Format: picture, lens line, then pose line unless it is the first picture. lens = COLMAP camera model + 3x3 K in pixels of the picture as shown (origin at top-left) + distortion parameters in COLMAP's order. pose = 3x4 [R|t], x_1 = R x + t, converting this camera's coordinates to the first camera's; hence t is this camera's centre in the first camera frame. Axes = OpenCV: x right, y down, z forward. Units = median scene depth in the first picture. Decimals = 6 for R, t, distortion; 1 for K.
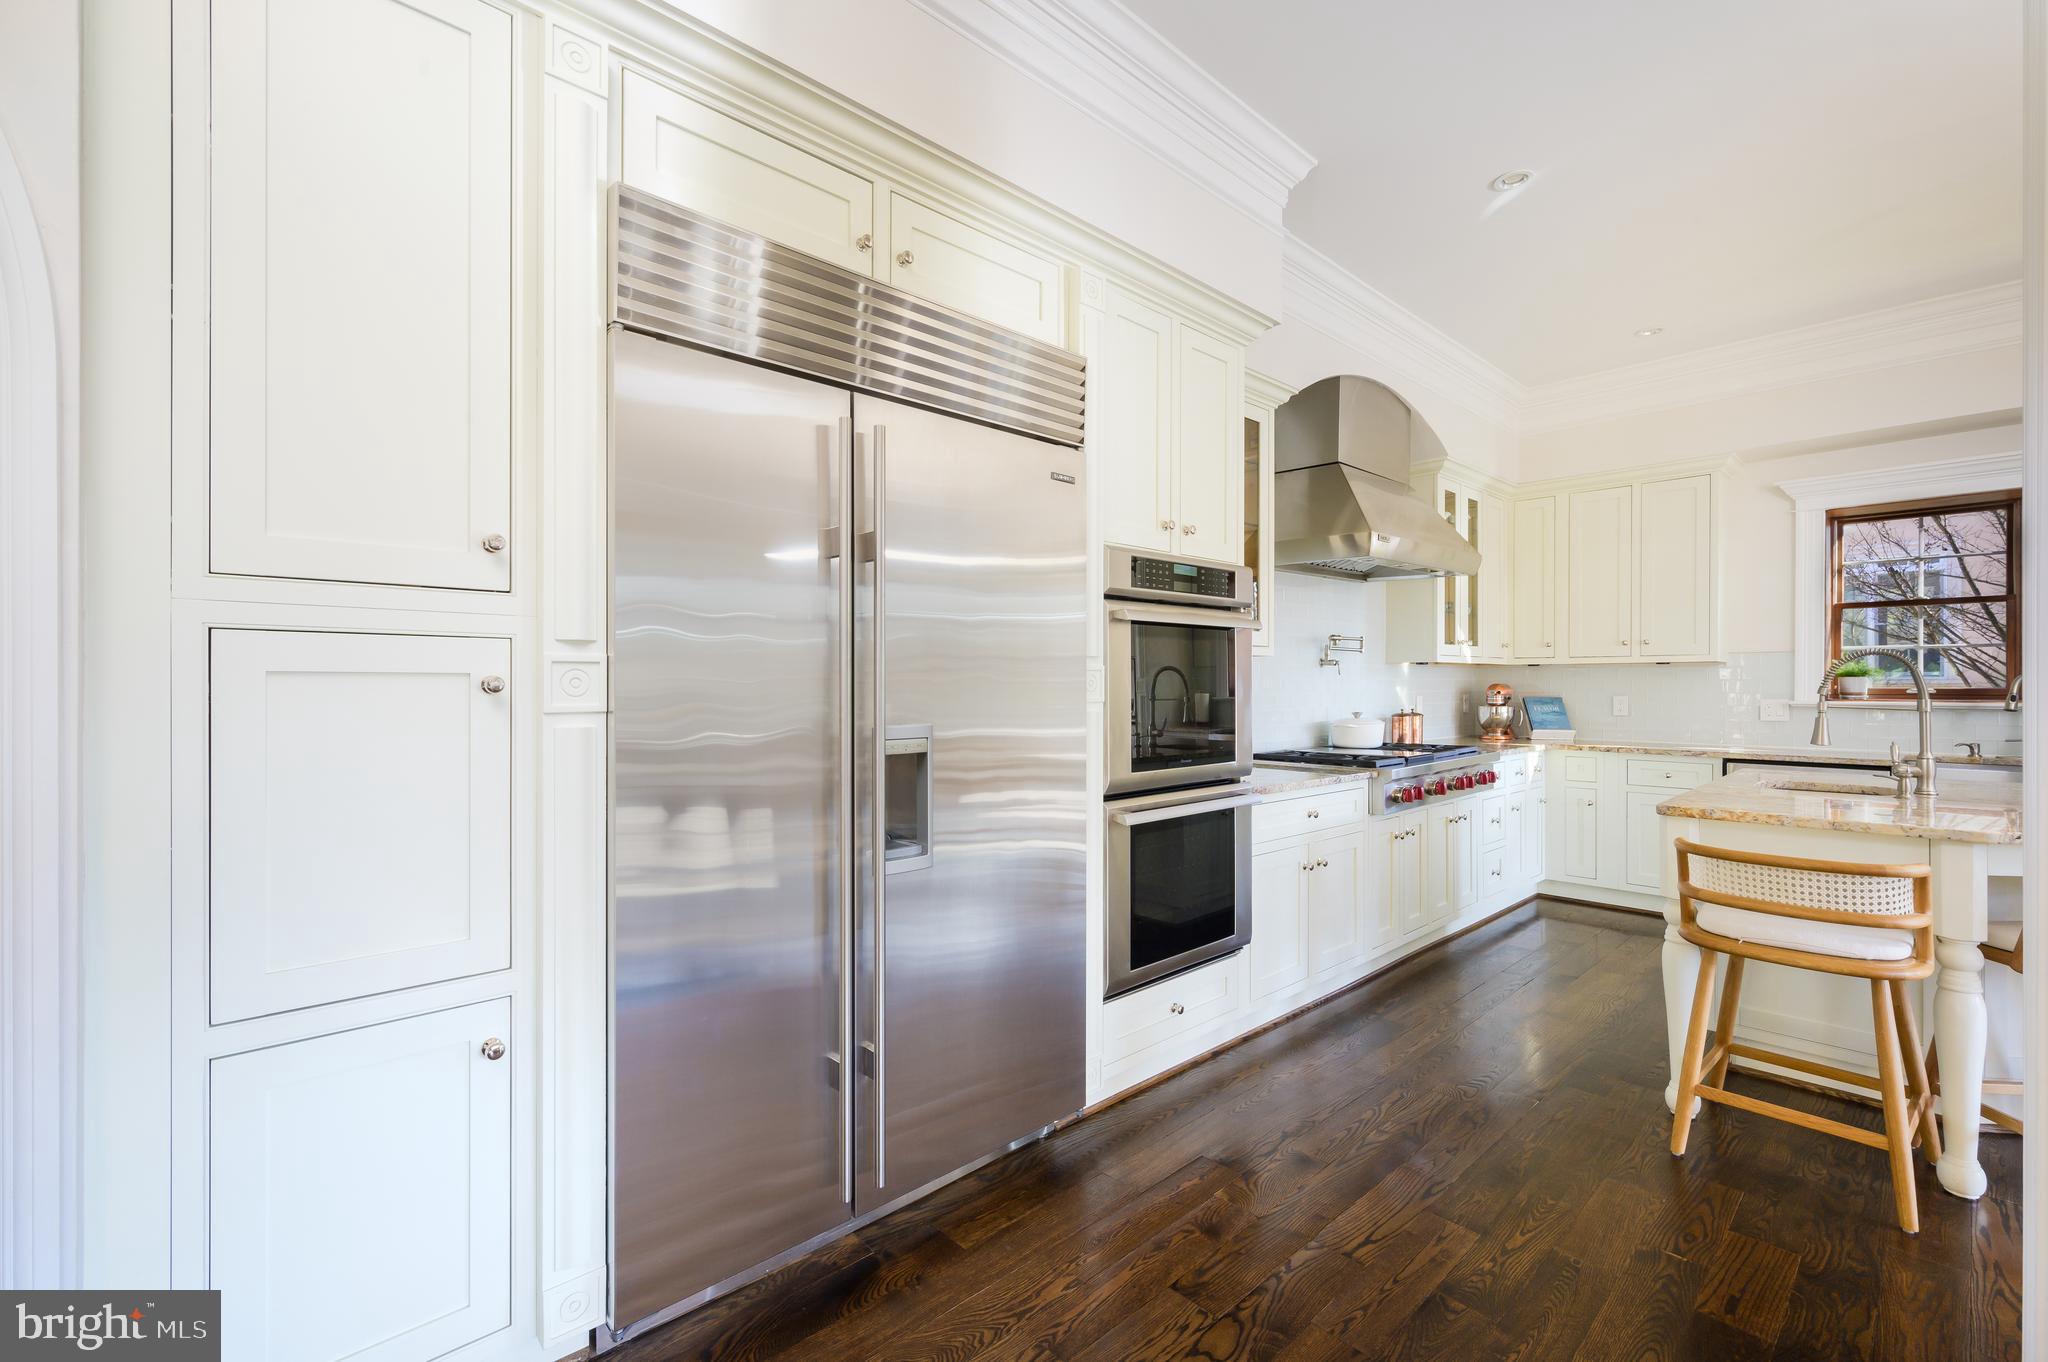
lens RADIAL K [[865.7, 0, 1023.5], [0, 865.7, 701.1], [0, 0, 1]] dist [-0.019611, -0.000304]
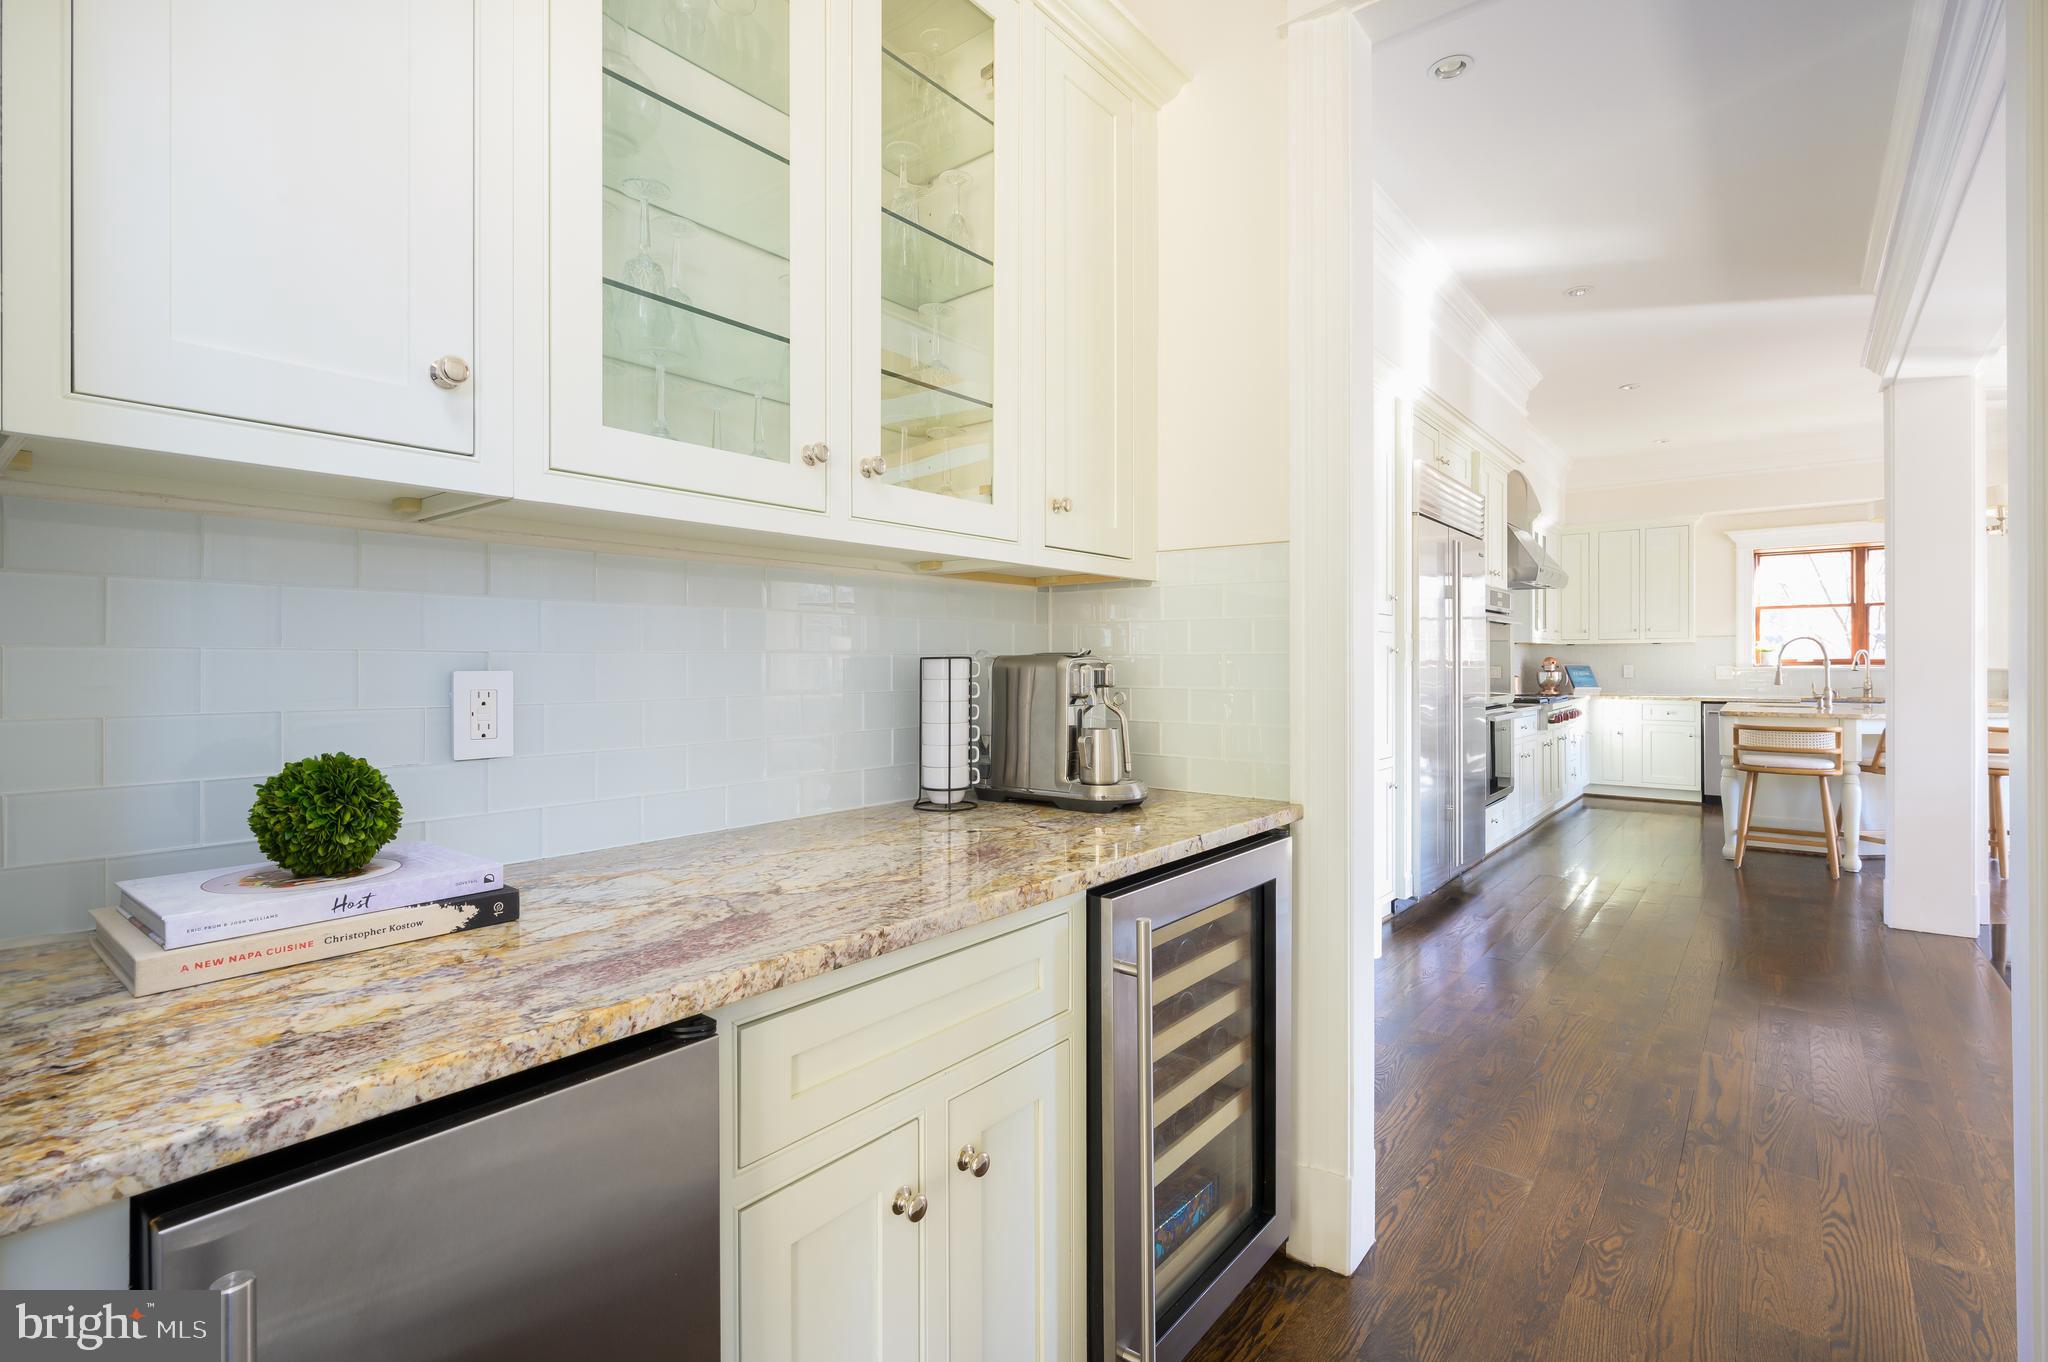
lens RADIAL K [[940.7, 0, 1028.6], [0, 940.7, 677.8], [0, 0, 1]] dist [-0.002448, 0.000067]
pose [[0.986919, -0.003176, 0.161185, -0.904060], [0.004500, 0.999959, -0.007851, 0.036269], [-0.161154, 0.008474, 0.986893, -0.696562]]
